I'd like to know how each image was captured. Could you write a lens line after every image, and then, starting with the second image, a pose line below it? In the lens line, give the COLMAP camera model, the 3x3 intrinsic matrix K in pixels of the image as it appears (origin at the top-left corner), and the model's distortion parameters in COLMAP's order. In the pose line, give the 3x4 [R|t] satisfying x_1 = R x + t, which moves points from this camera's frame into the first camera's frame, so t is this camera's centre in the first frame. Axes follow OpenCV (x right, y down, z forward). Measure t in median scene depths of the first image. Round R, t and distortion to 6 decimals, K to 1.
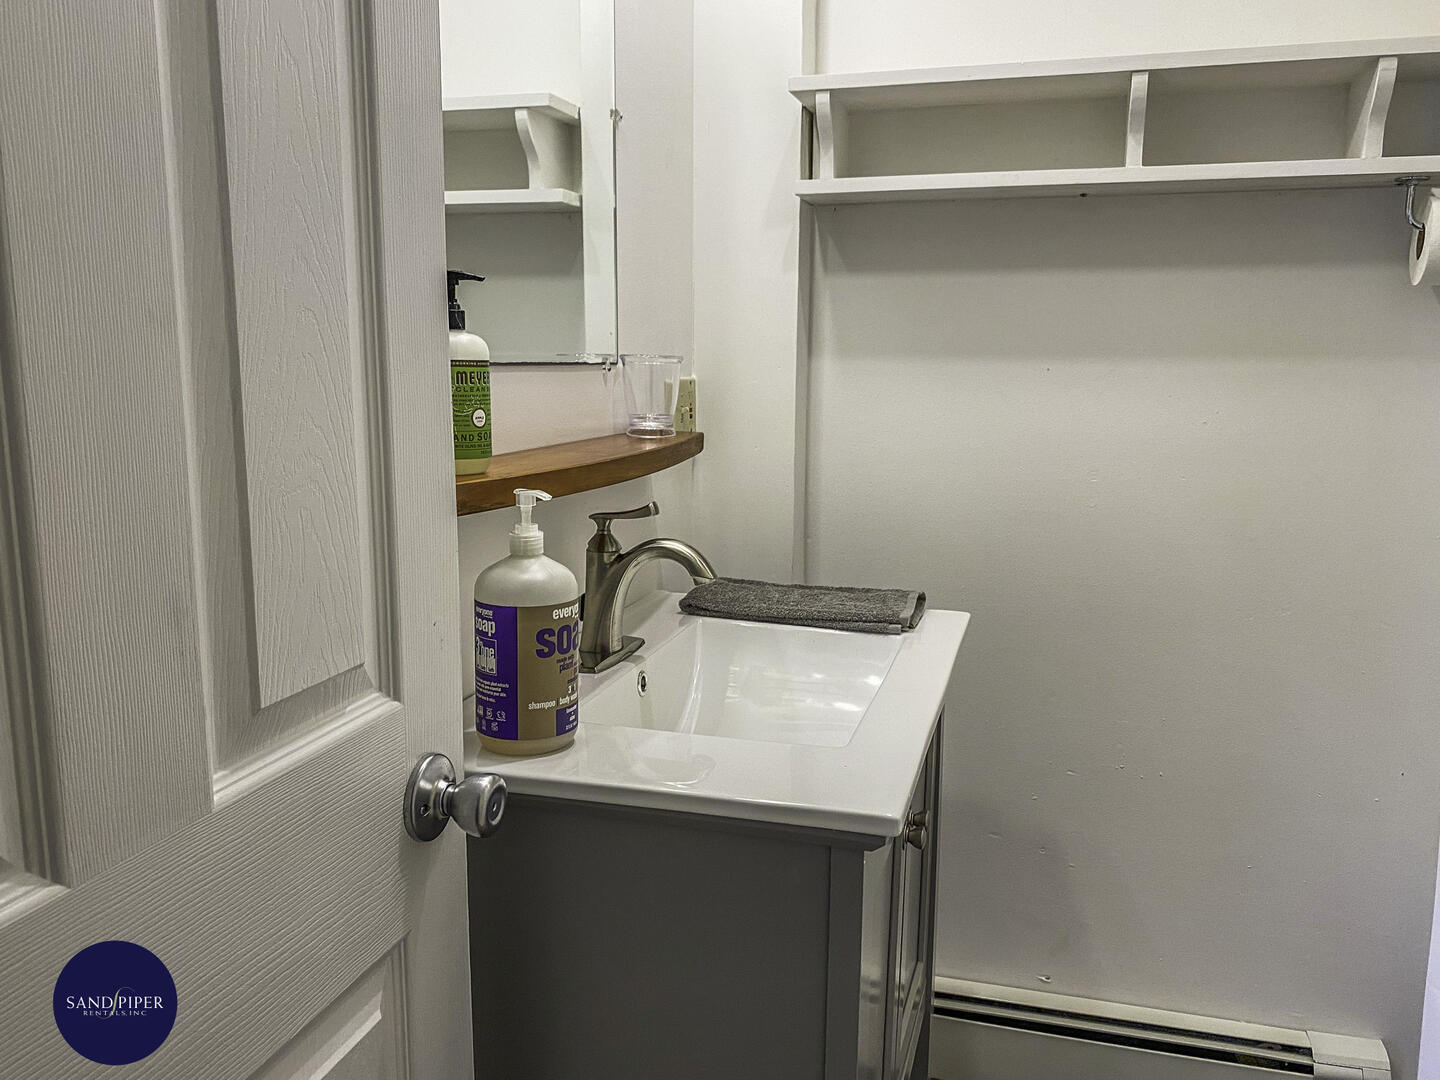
lens RADIAL K [[1148.9, 0, 718.4], [0, 1148.9, 553.8], [0, 0, 1]] dist [-0.015249, 0.000244]
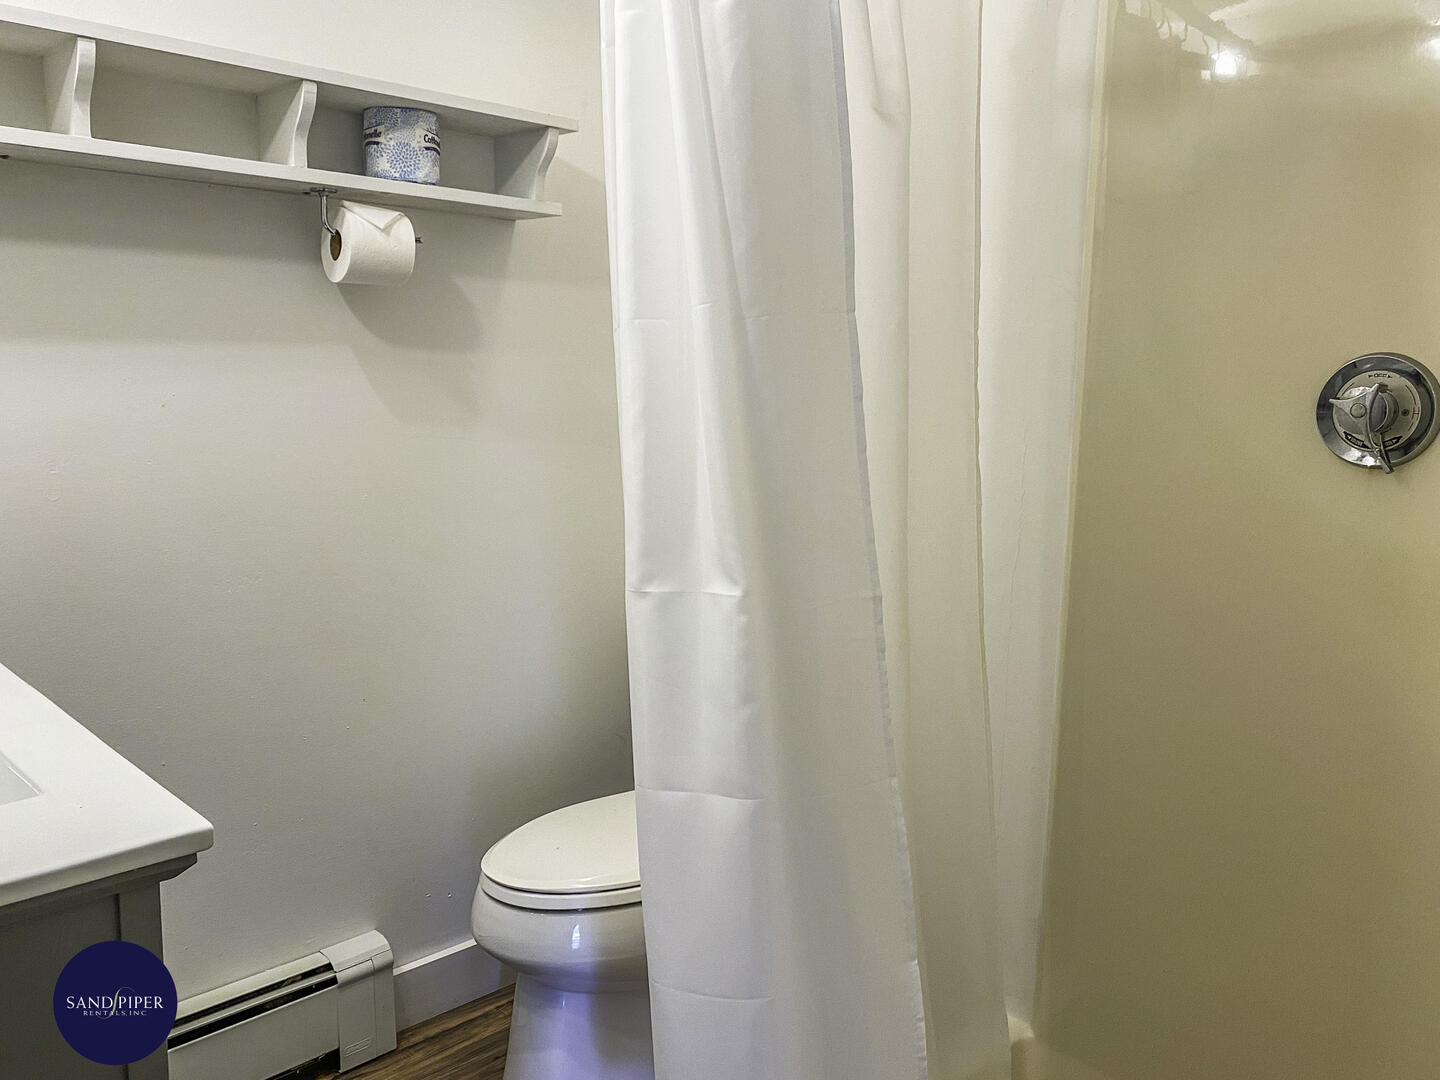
lens RADIAL K [[1149.4, 0, 758.7], [0, 1149.4, 545.8], [0, 0, 1]] dist [0.010089, 0.001463]
pose [[0.467773, -0.135453, 0.873408, -0.259591], [0.127708, 0.988175, 0.084855, -0.014068], [-0.874574, 0.071849, 0.479540, 0.077290]]
